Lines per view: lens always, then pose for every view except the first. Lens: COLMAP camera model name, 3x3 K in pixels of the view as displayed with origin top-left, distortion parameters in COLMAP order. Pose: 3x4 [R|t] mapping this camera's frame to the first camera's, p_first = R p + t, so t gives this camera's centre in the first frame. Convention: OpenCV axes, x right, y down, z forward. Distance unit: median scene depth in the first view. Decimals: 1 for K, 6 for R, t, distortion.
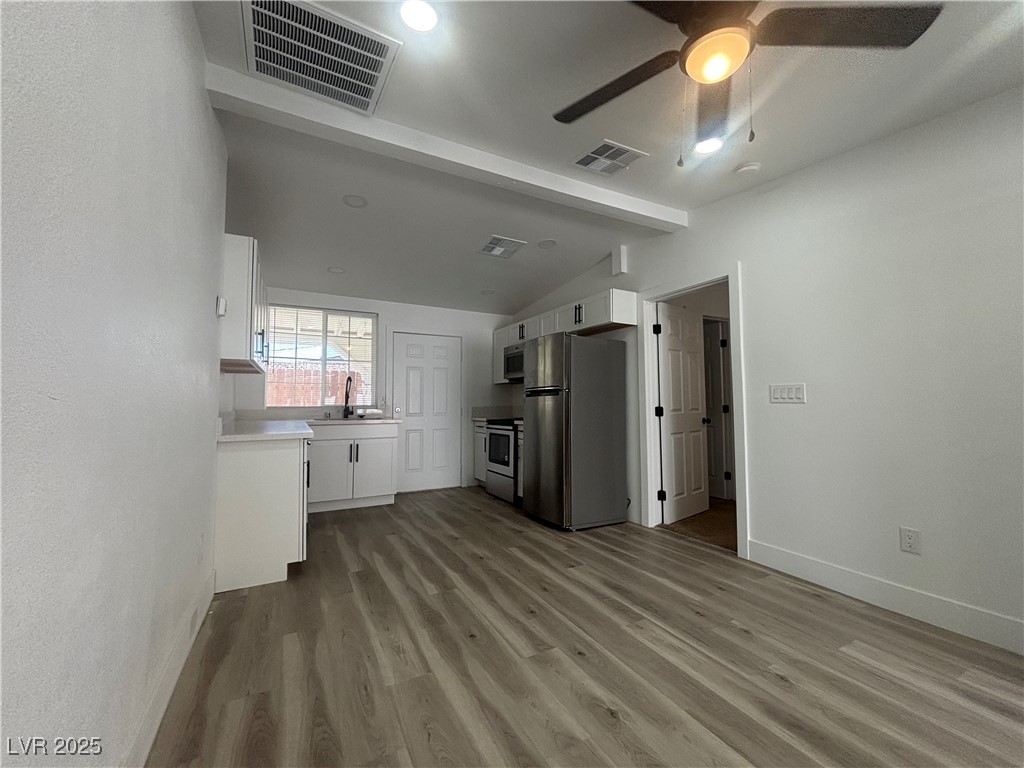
lens RADIAL K [[411.8, 0, 513.8], [0, 411.8, 390.1], [0, 0, 1]] dist [-0.000028, 0.001529]
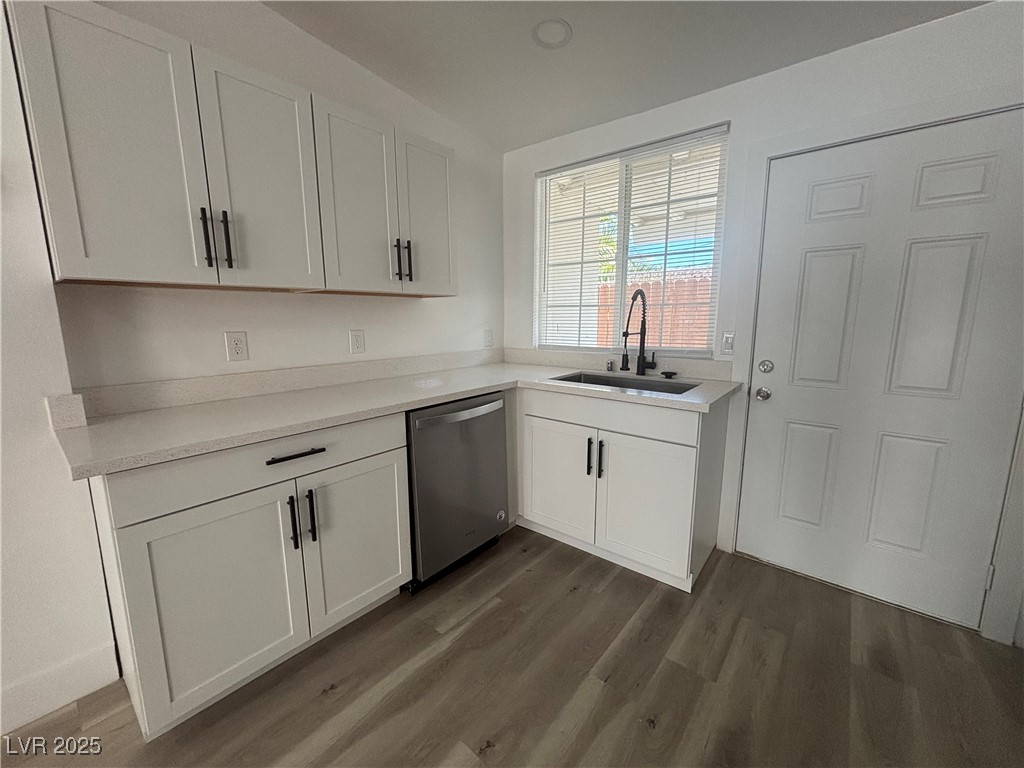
lens RADIAL K [[411.8, 0, 514.2], [0, 411.8, 384.1], [0, 0, 1]] dist [-0.000028, 0.001529]
pose [[0.379007, 0.148377, -0.913421, -0.008994], [0.028181, 0.984754, 0.171657, -0.011515], [0.924965, -0.090800, 0.369047, 0.747577]]
